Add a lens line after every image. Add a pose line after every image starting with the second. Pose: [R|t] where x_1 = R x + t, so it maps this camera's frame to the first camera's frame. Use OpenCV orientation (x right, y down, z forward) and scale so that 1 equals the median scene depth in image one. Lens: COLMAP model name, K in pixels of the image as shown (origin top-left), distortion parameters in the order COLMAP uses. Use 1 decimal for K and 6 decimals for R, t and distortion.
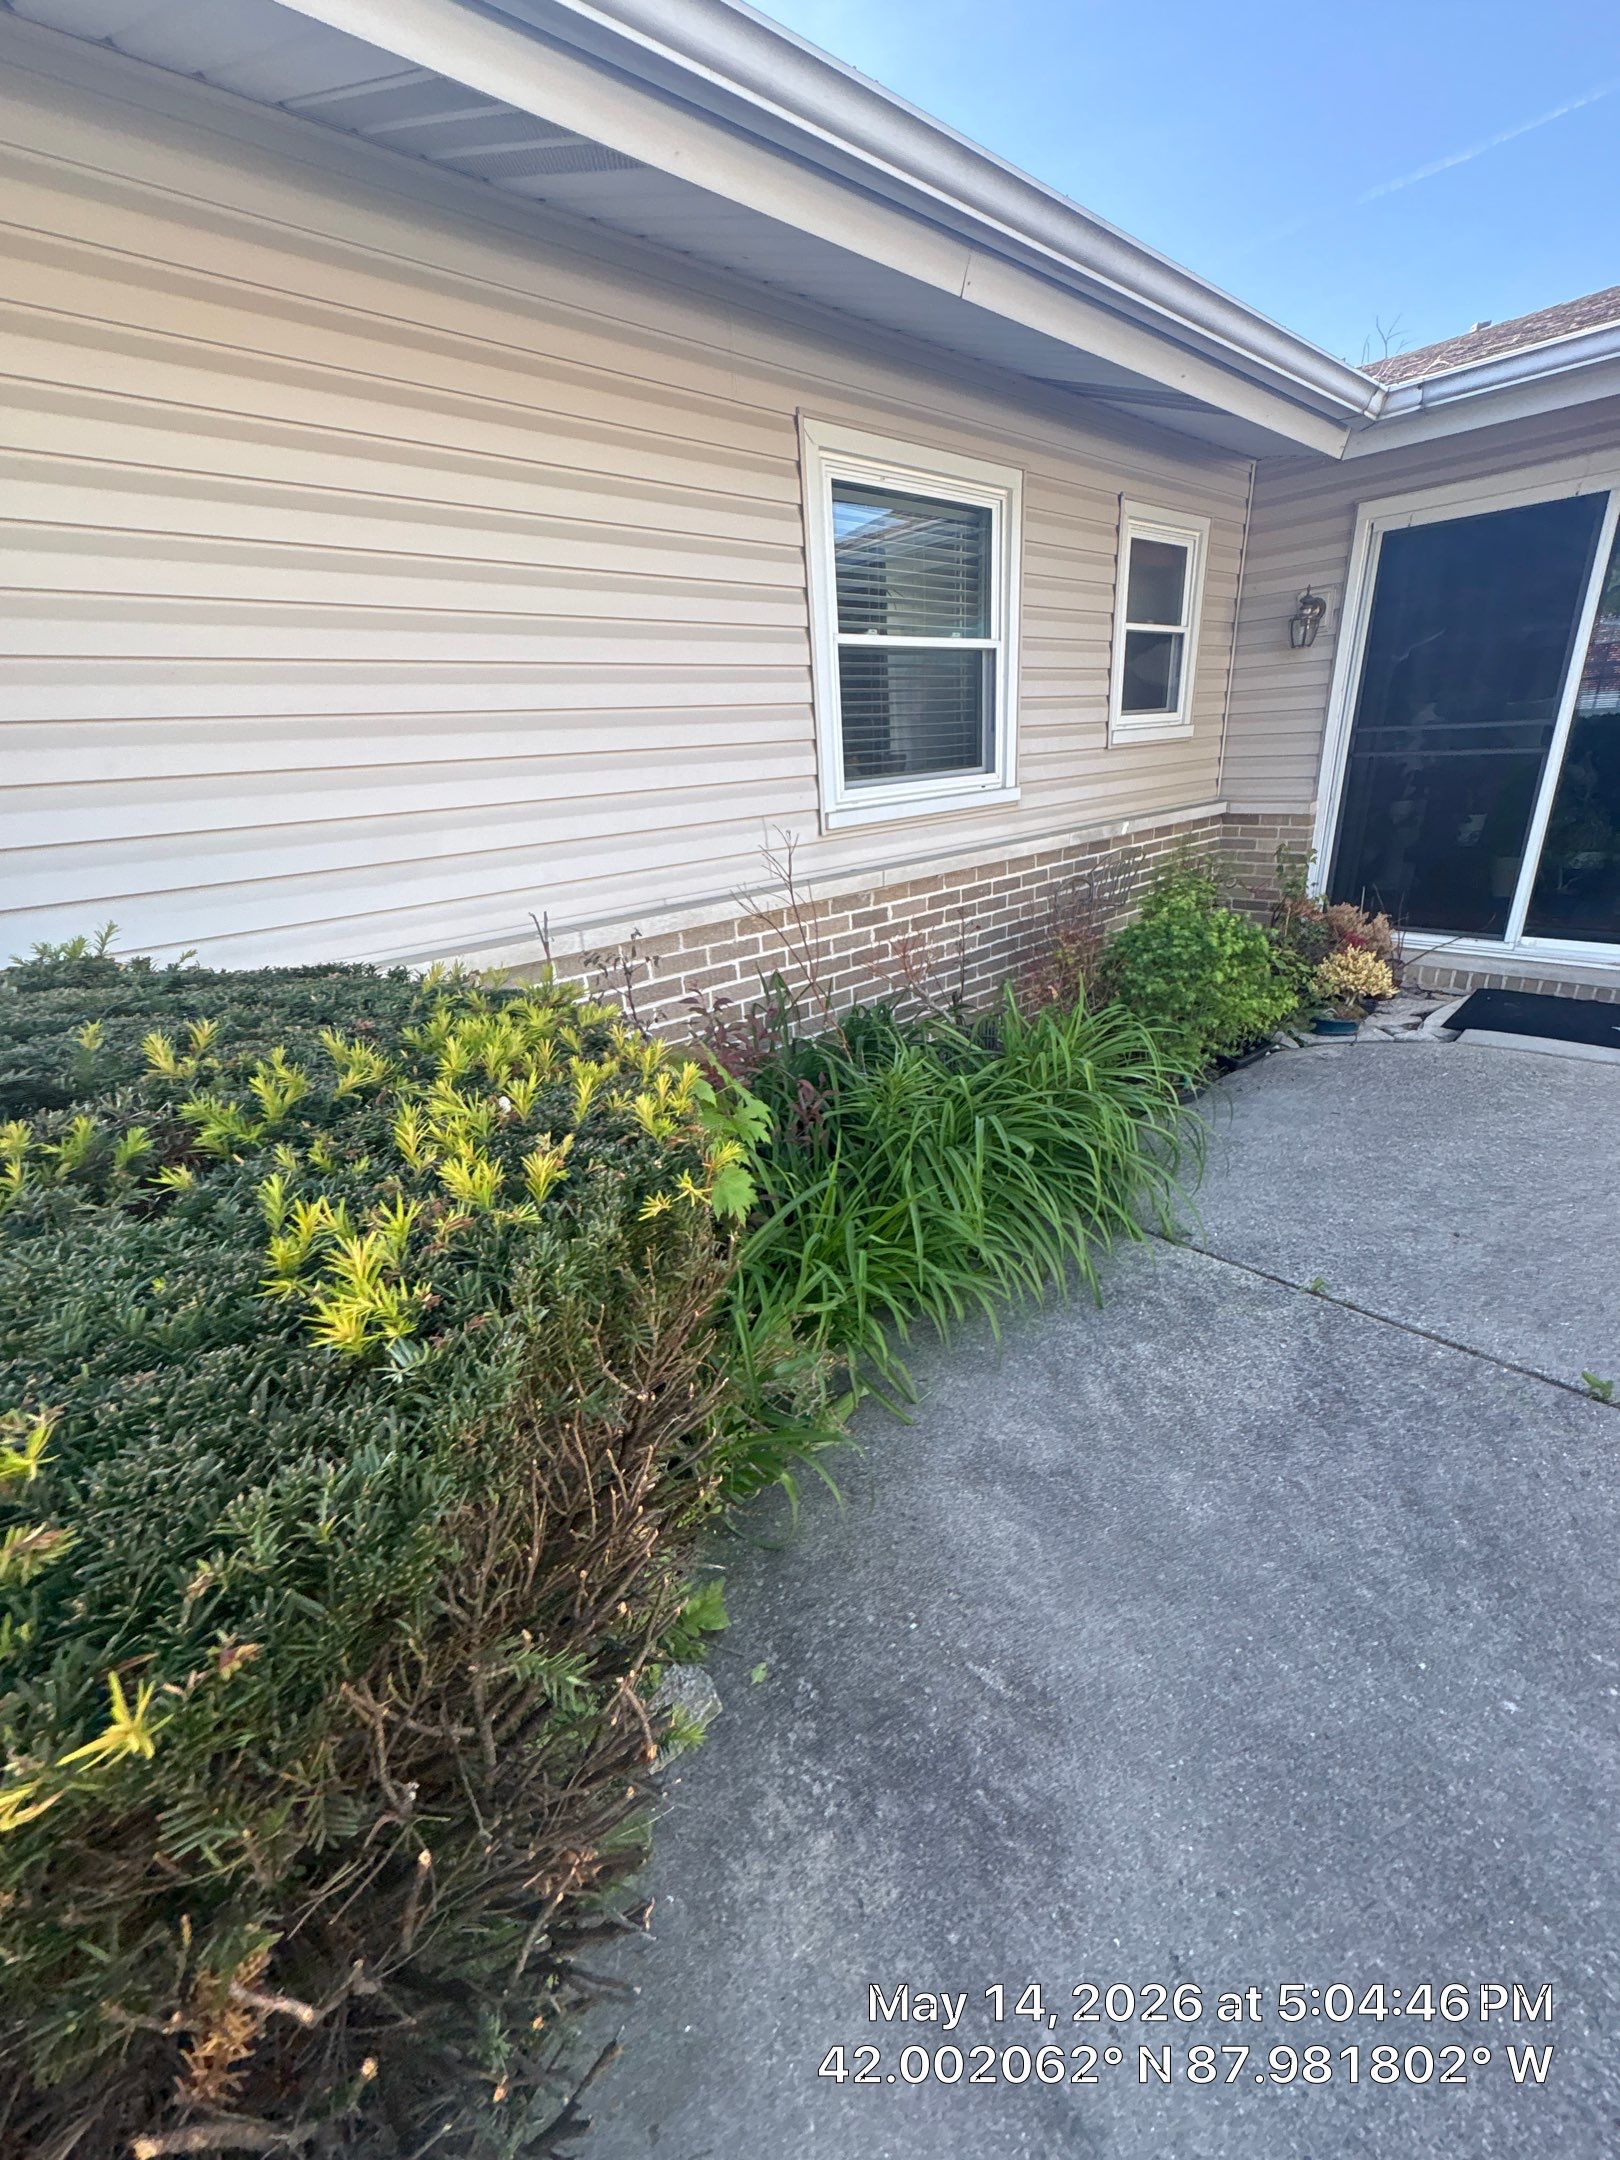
lens RADIAL K [[868.3, 0, 811.9], [0, 868.3, 1083.4], [0, 0, 1]] dist [0.001320, -0.000064]
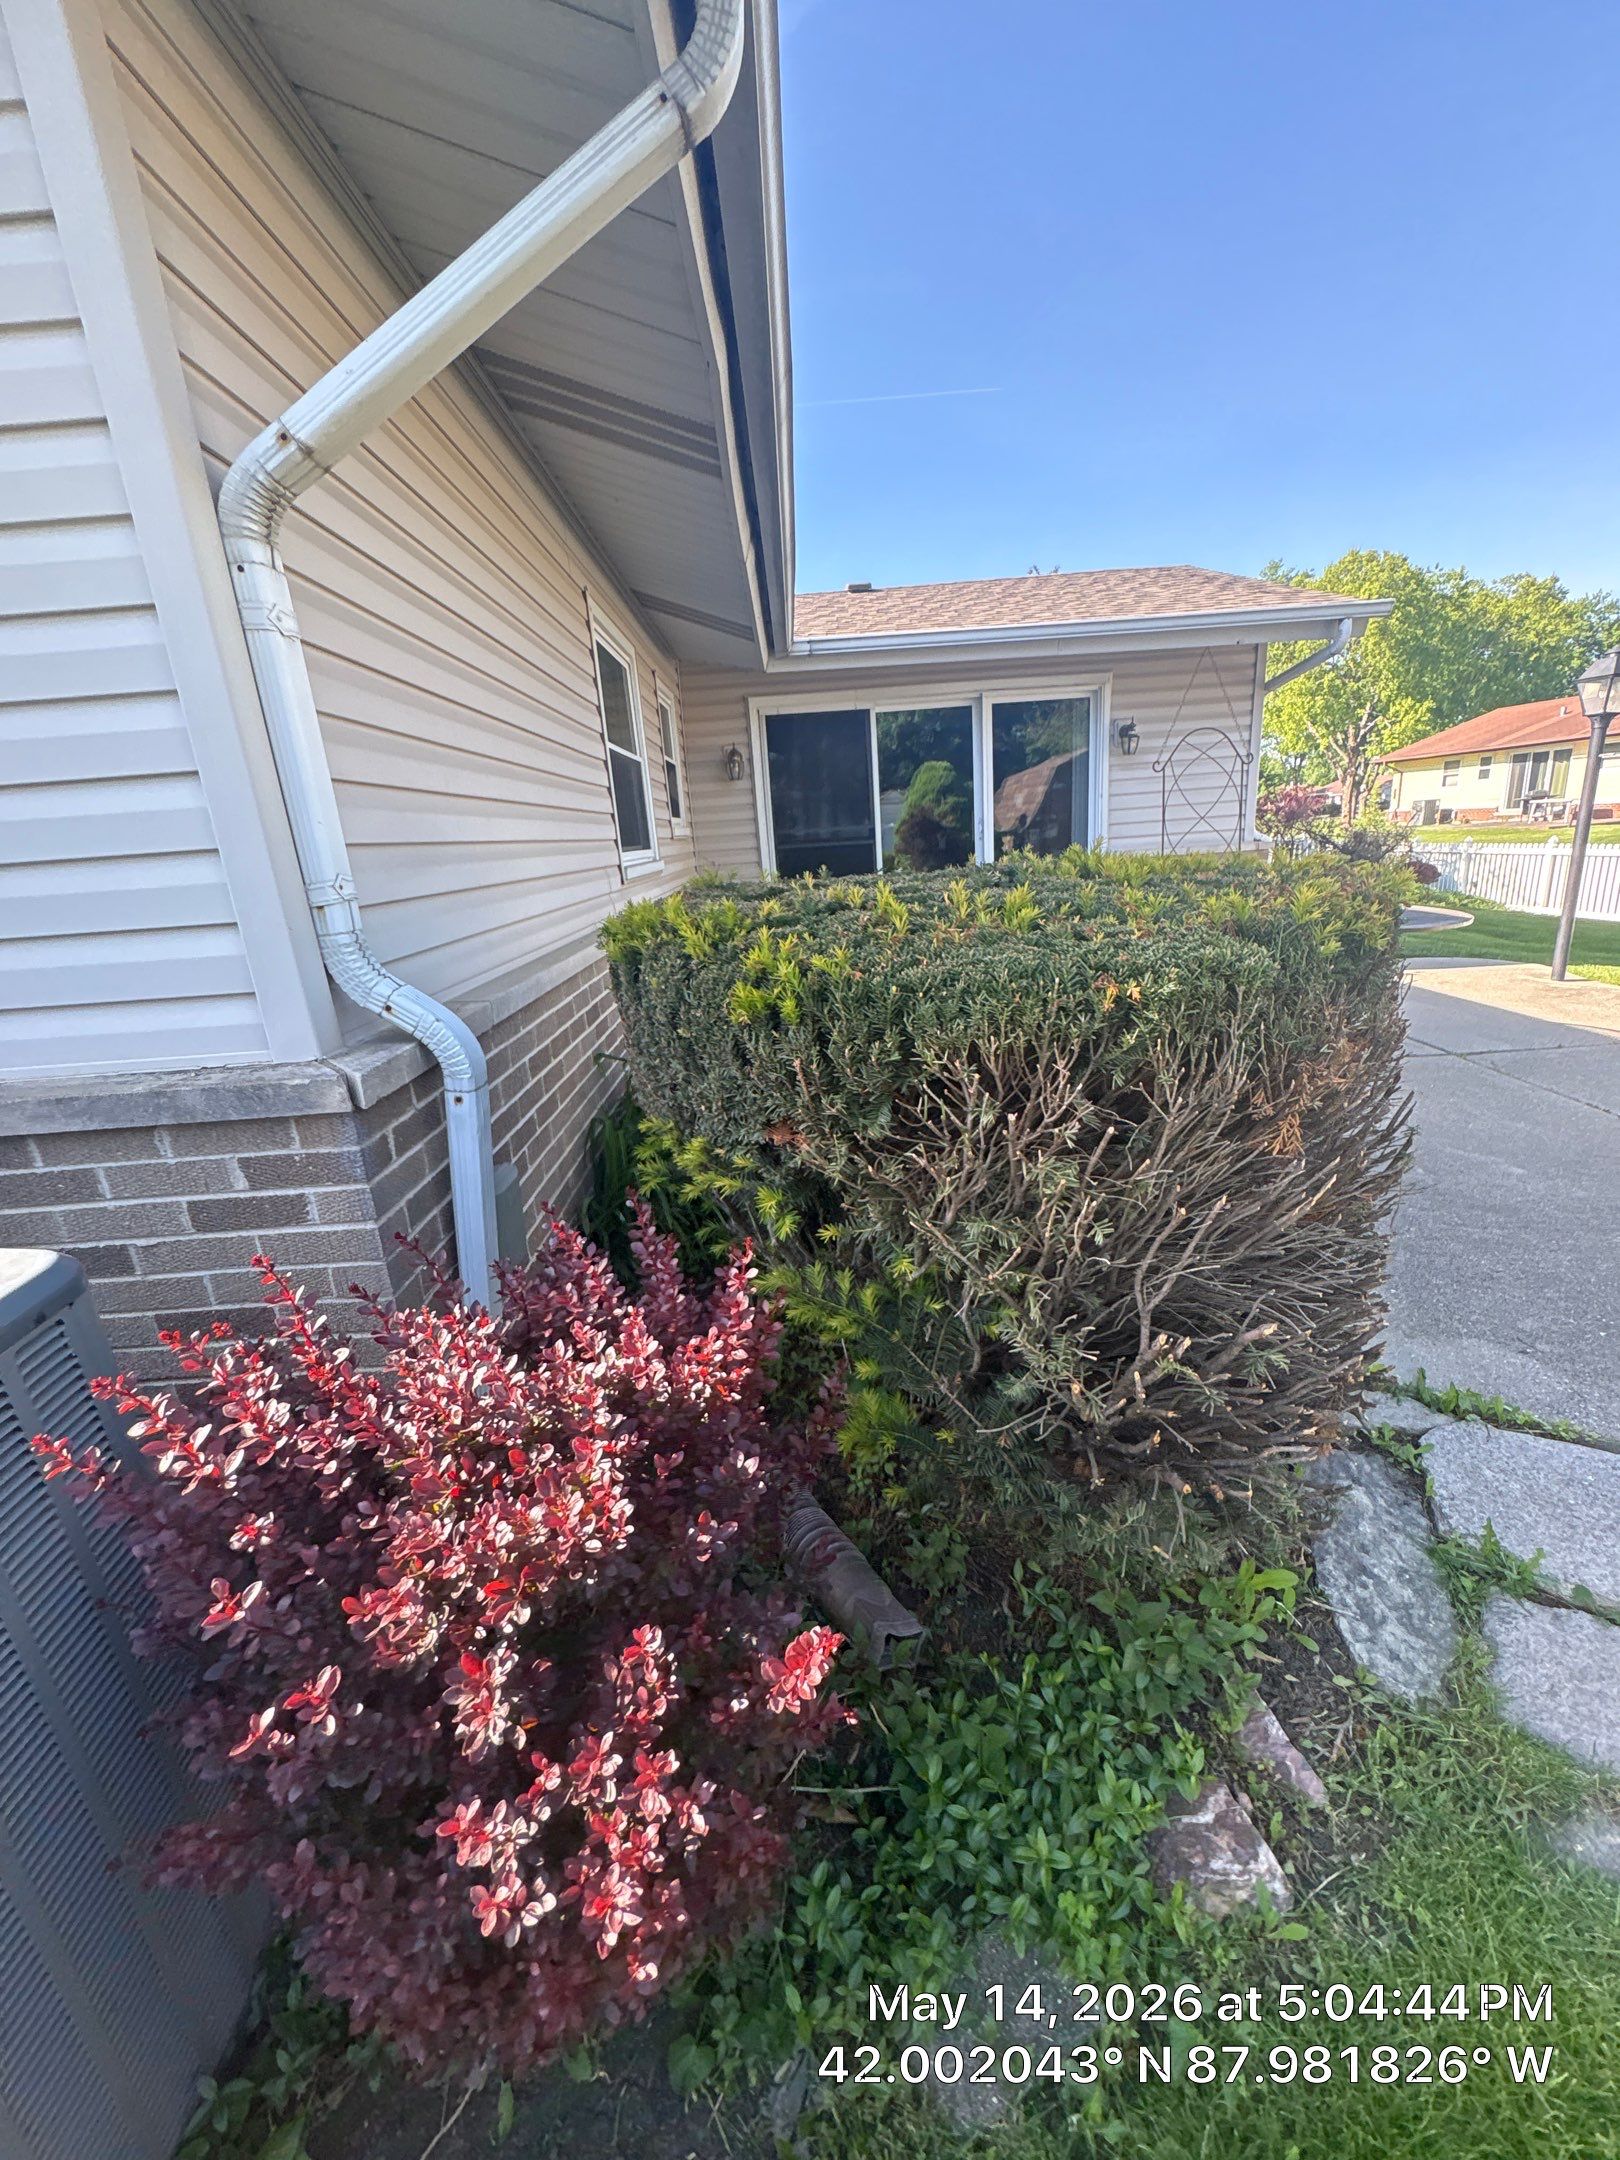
lens RADIAL K [[868.3, 0, 808.5], [0, 868.3, 1085.0], [0, 0, 1]] dist [0.001320, -0.000064]
pose [[0.666353, -0.192483, 0.720364, -0.678518], [0.297380, 0.954549, -0.020025, 0.098614], [-0.683768, 0.227566, 0.693307, -0.037425]]
